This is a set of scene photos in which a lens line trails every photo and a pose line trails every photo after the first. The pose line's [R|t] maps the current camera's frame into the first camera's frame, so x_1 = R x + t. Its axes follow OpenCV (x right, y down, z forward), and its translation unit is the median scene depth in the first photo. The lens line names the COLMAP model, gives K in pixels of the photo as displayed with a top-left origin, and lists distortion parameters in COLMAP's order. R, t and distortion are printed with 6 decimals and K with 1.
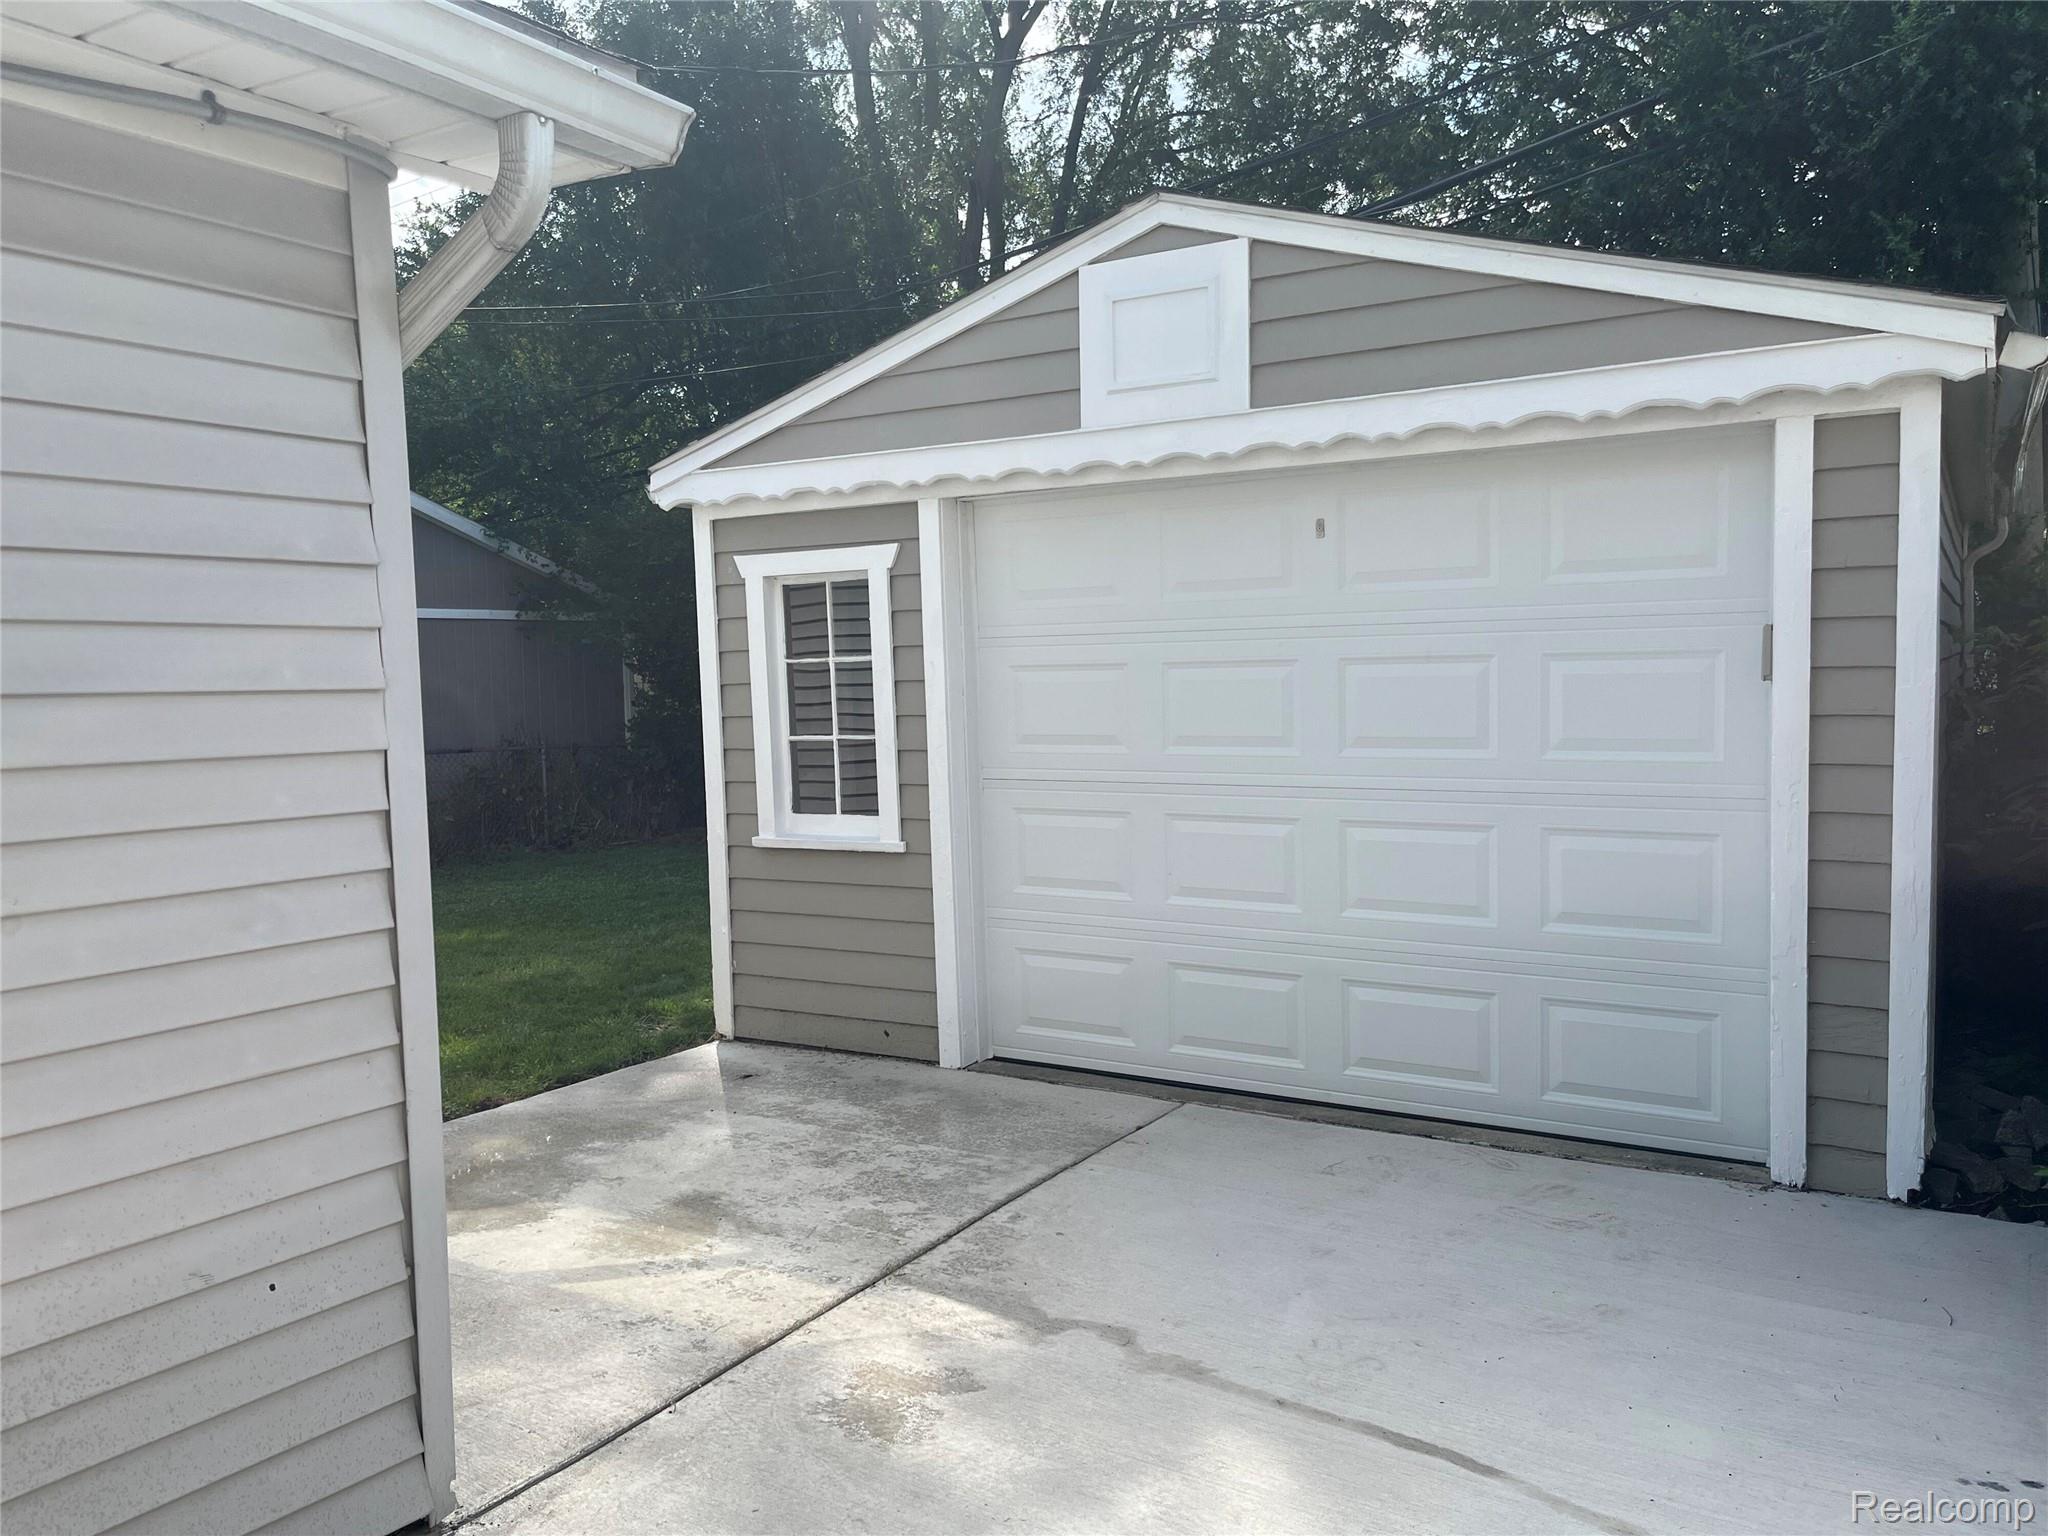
lens RADIAL K [[1591.3, 0, 1024.0], [0, 1591.3, 768.0], [0, 0, 1]] dist [0.080791, -0.101579]
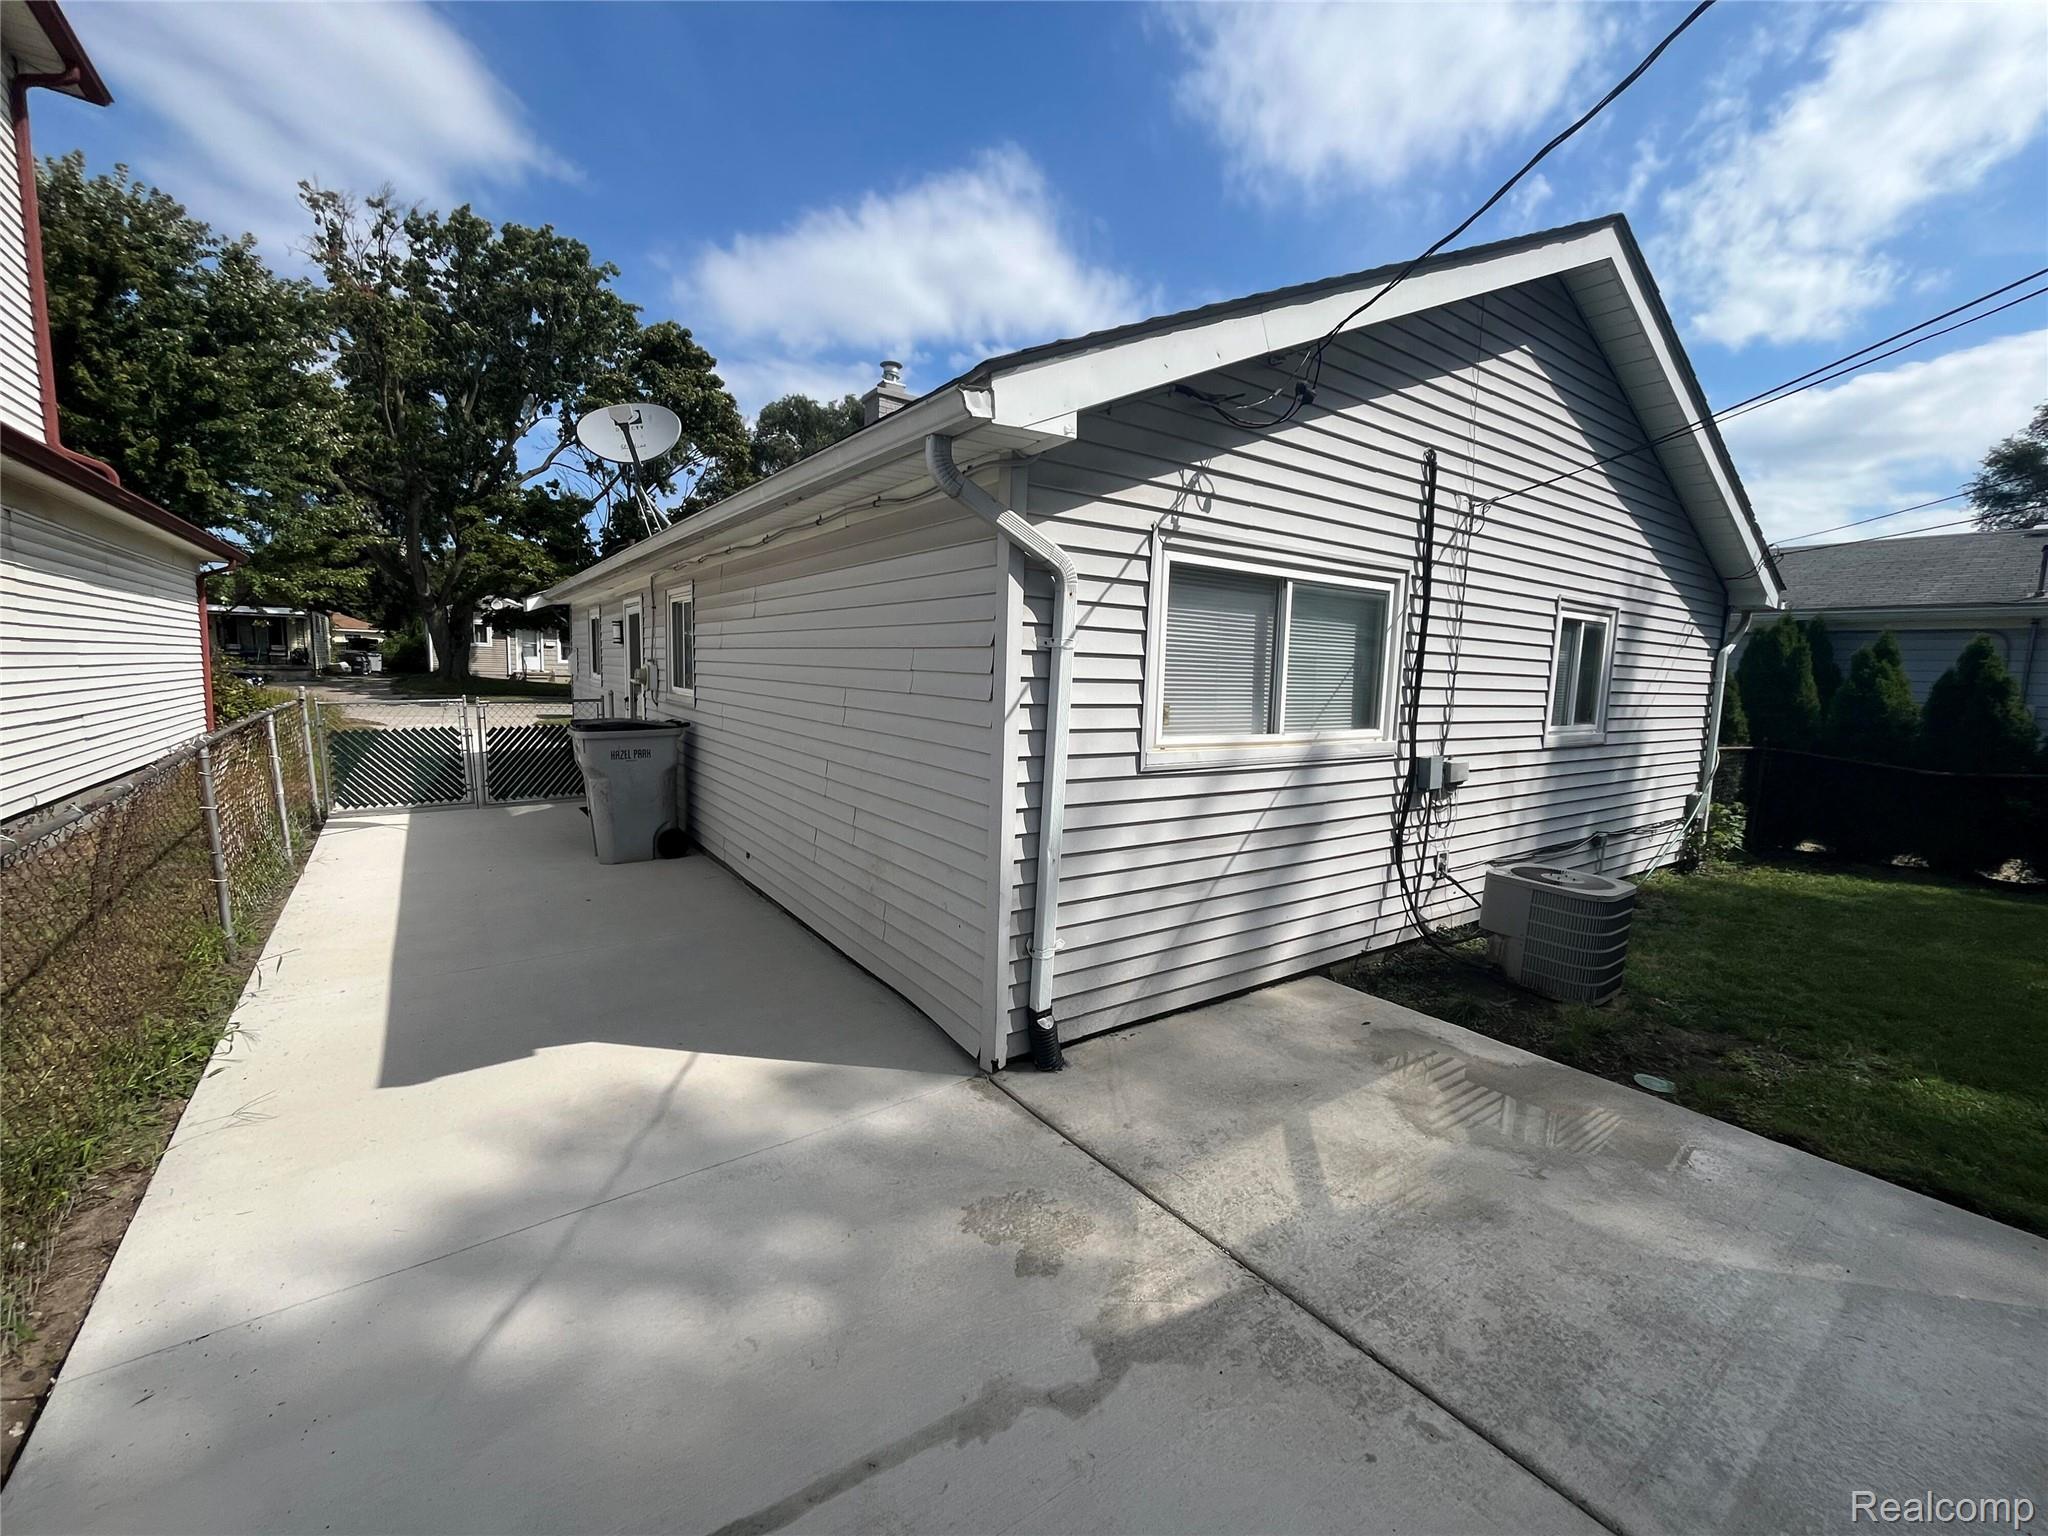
lens RADIAL K [[823.4, 0, 1024.0], [0, 823.4, 768.0], [0, 0, 1]] dist [-0.001137, -0.000151]
pose [[-0.381751, 0.121612, -0.916229, 0.420200], [-0.080711, 0.983133, 0.164121, -0.099180], [0.920734, 0.136604, -0.365497, 0.942981]]
